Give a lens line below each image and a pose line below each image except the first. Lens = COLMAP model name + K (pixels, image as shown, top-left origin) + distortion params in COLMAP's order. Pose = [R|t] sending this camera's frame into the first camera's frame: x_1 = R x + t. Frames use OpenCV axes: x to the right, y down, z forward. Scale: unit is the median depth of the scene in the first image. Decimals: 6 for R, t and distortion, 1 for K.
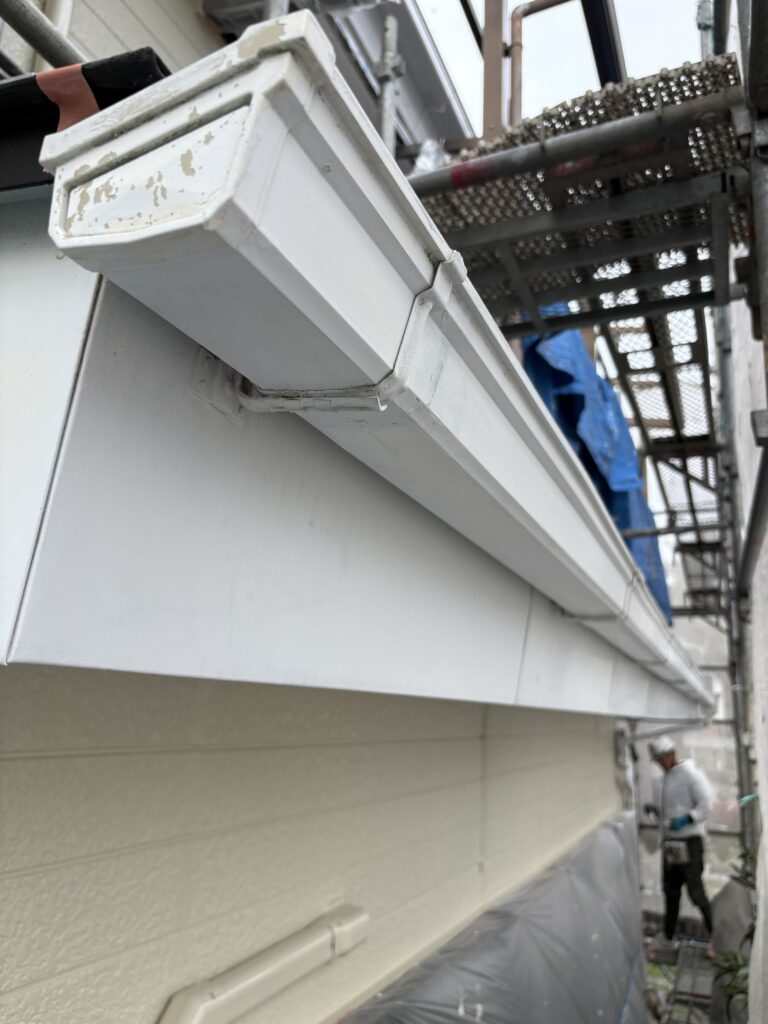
lens RADIAL K [[771.9, 0, 383.1], [0, 771.9, 515.0], [0, 0, 1]] dist [0.007115, -0.040475]
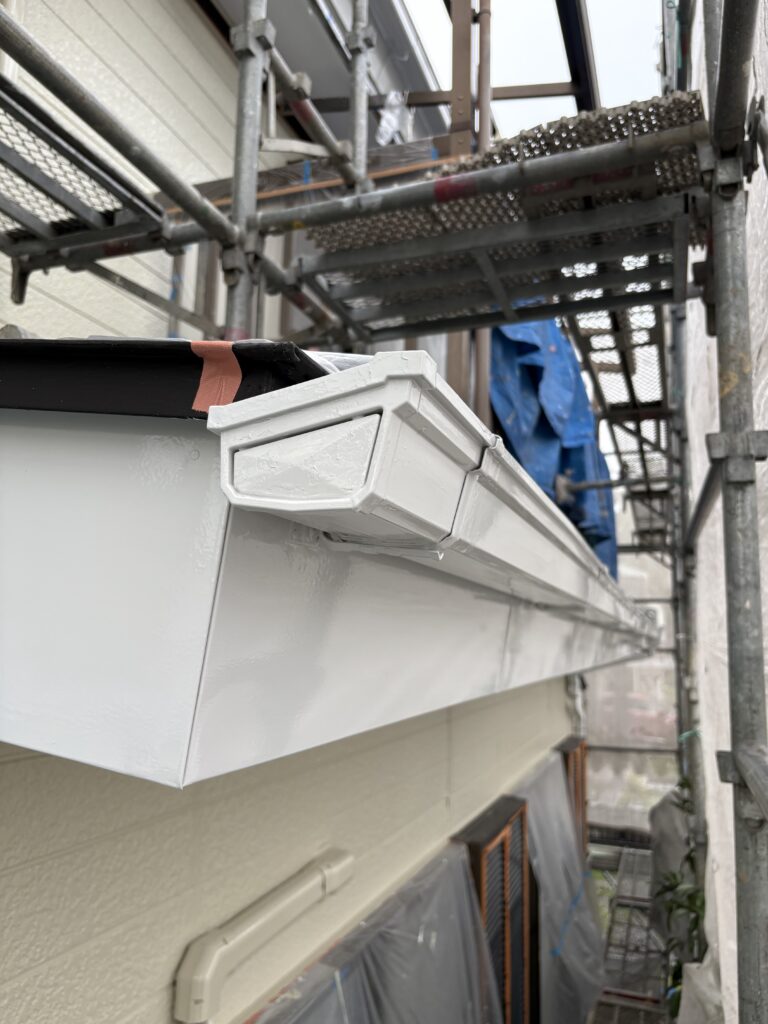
lens RADIAL K [[771.9, 0, 391.8], [0, 771.9, 510.1], [0, 0, 1]] dist [0.007115, -0.040475]
pose [[0.997314, -0.012106, 0.072235, -0.043691], [0.005758, 0.996153, 0.087438, -0.082905], [-0.073016, -0.086788, 0.993547, -0.067392]]
